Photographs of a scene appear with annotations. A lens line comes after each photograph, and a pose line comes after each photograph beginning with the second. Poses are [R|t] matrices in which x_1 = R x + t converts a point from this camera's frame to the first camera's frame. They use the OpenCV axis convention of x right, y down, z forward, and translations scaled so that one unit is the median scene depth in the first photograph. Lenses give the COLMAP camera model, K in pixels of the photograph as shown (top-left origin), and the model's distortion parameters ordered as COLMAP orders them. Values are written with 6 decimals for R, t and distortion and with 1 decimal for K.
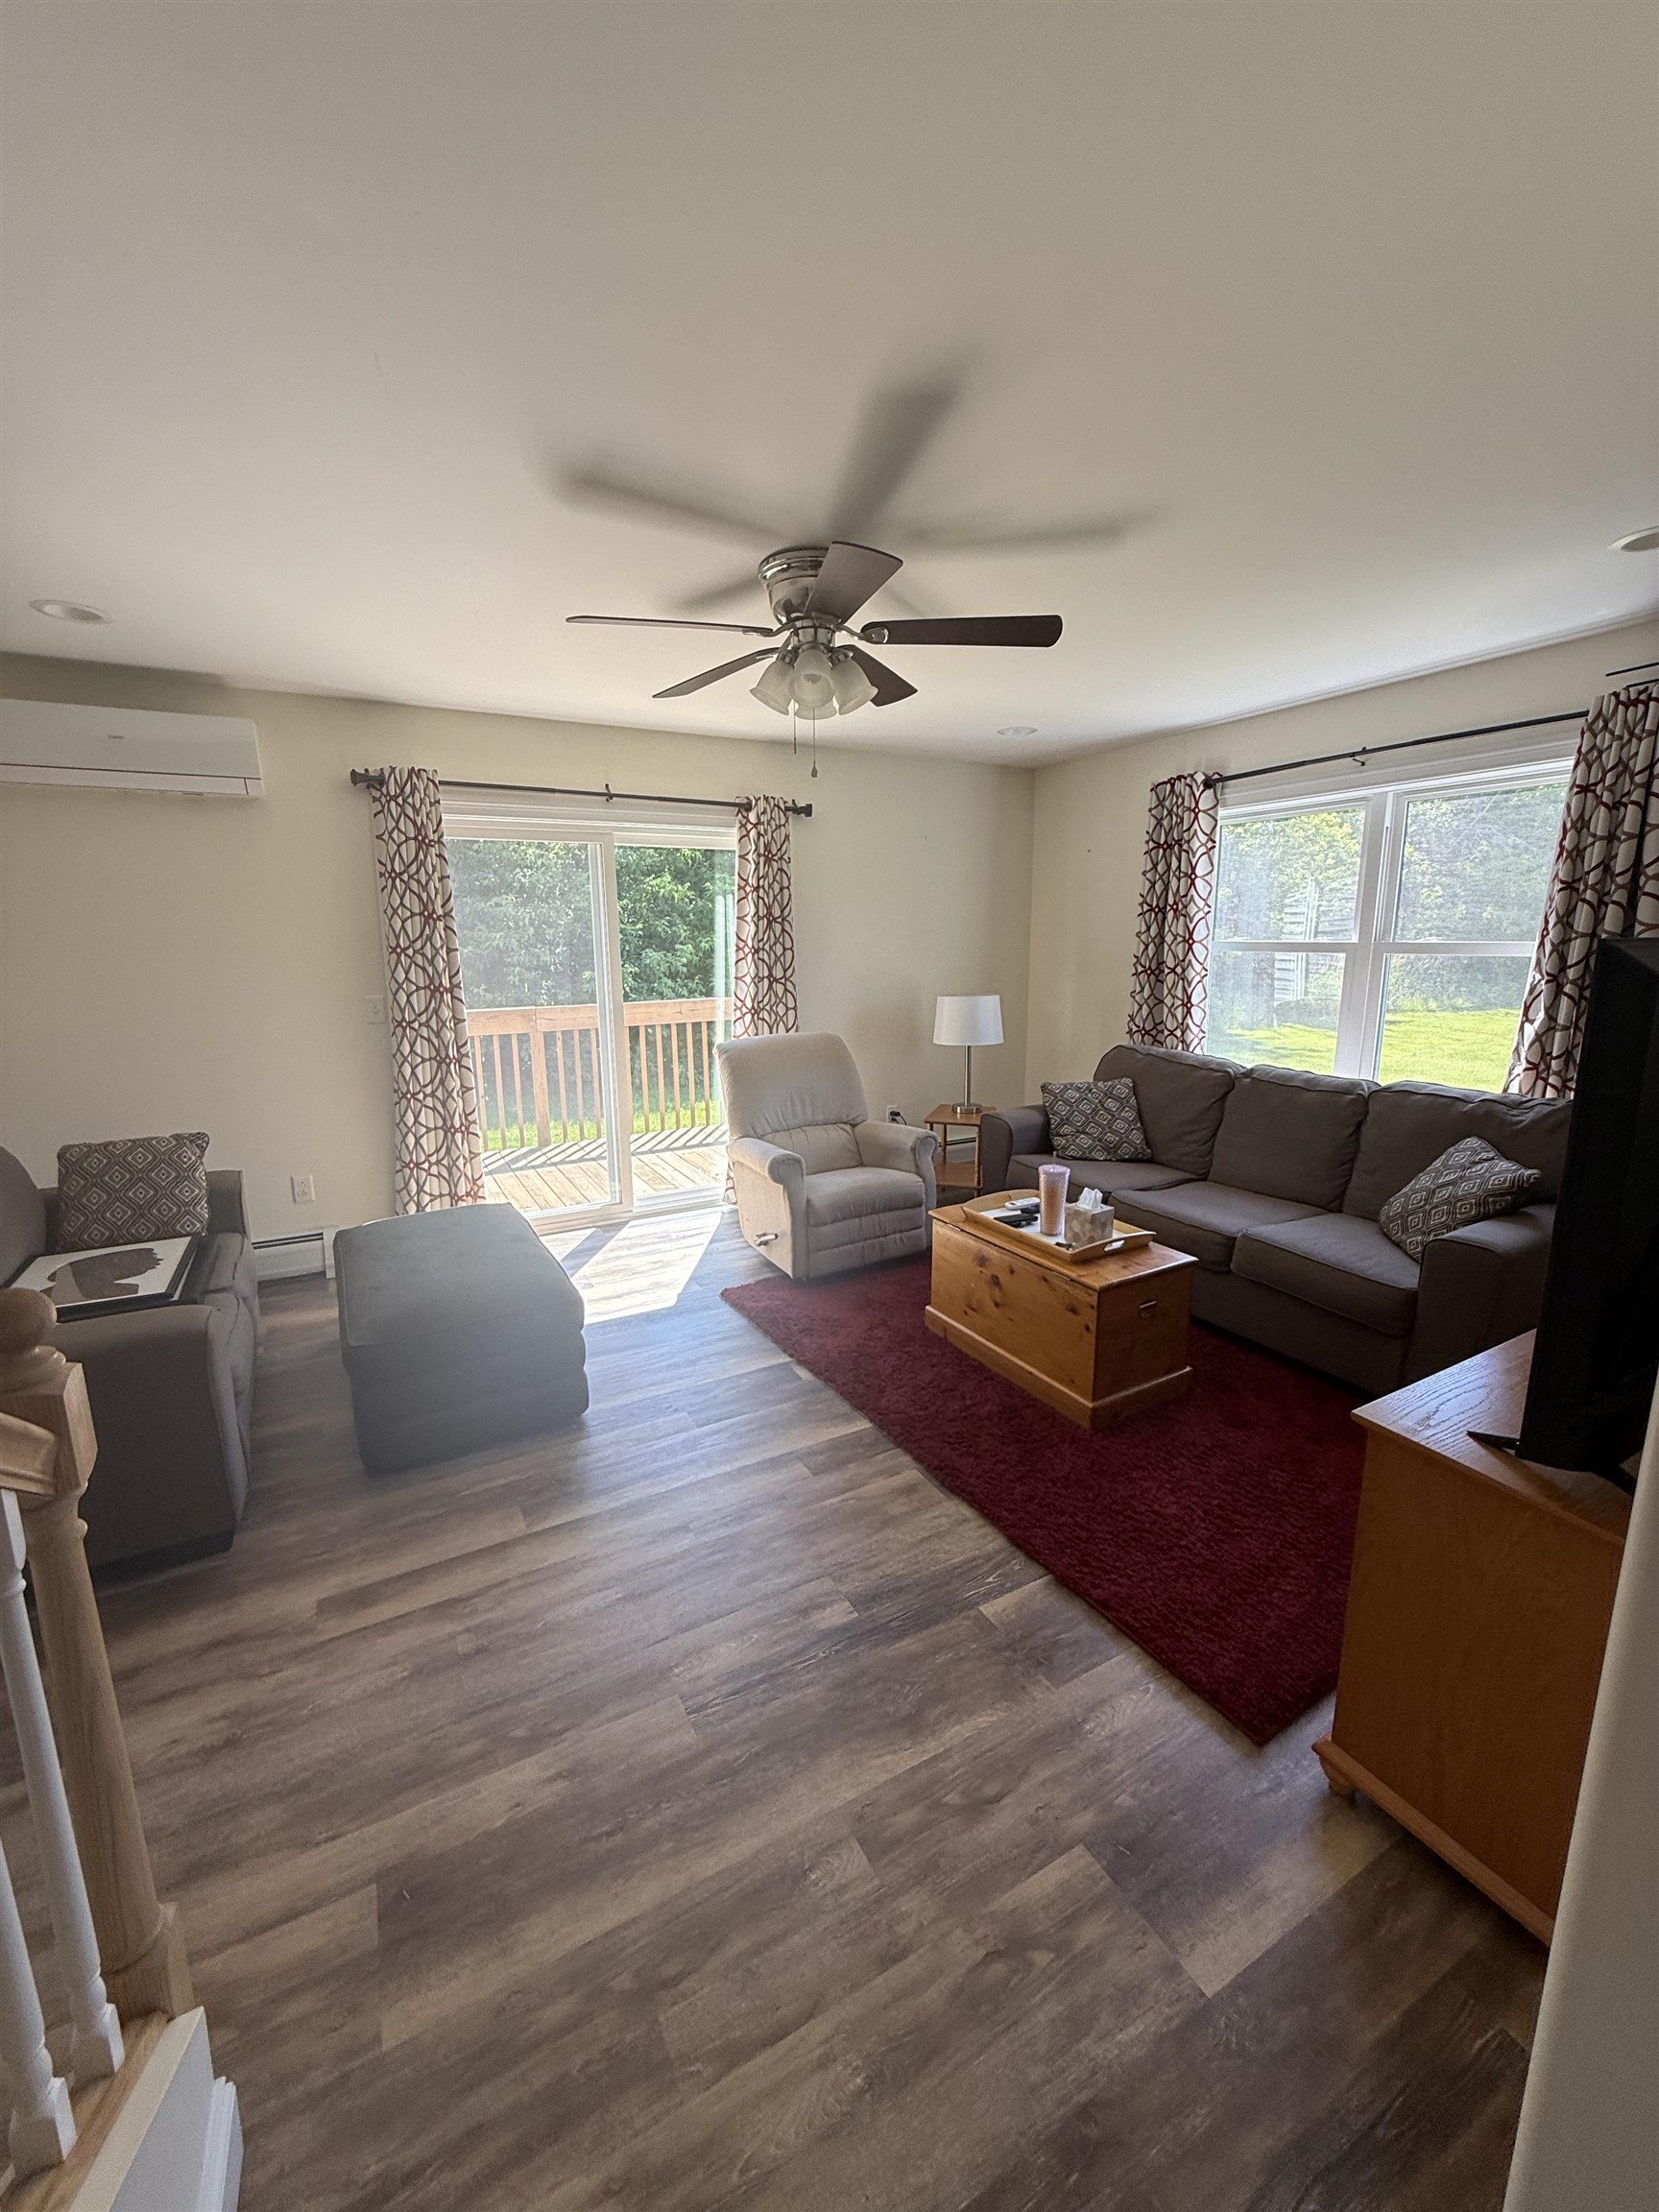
lens RADIAL K [[885.3, 0, 833.6], [0, 885.3, 1114.7], [0, 0, 1]] dist [0.000091, 0.000684]
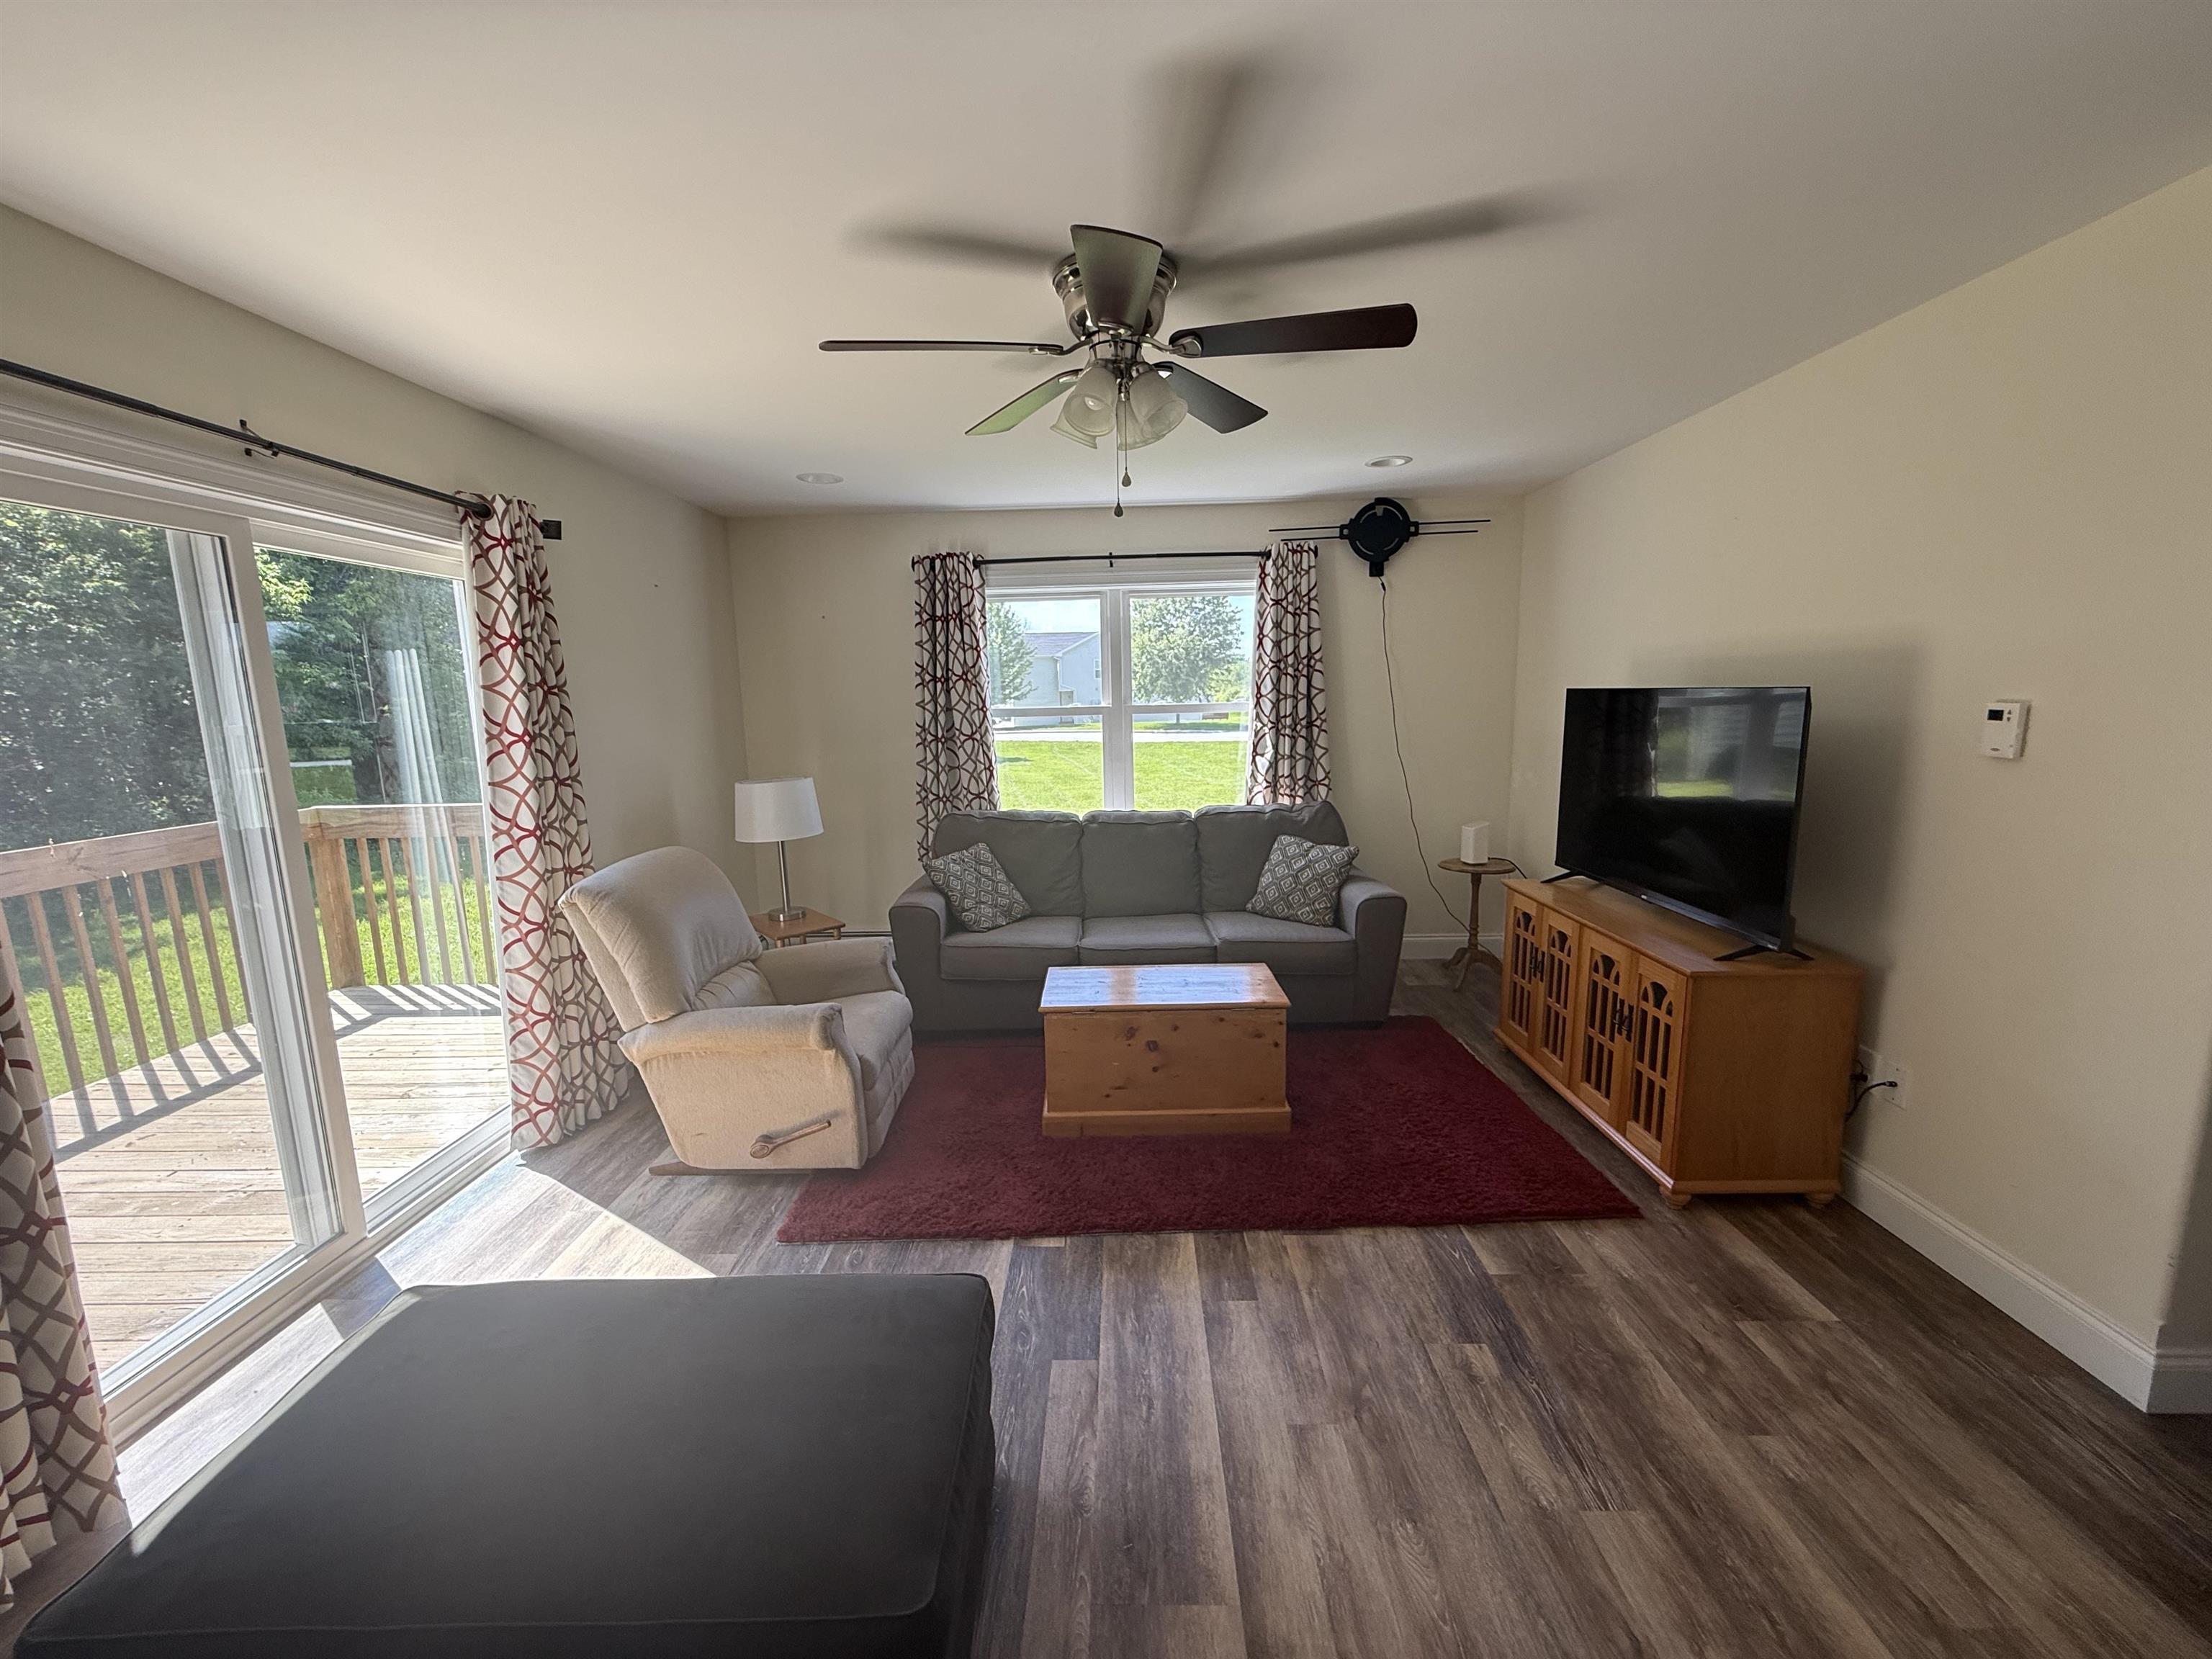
lens RADIAL K [[885.3, 0, 1109.7], [0, 885.3, 837.0], [0, 0, 1]] dist [0.000091, 0.000684]
pose [[0.497389, -0.143657, 0.855551, -0.609219], [0.194951, 0.979480, 0.051128, -0.094255], [-0.845339, 0.141360, 0.515189, 0.464286]]
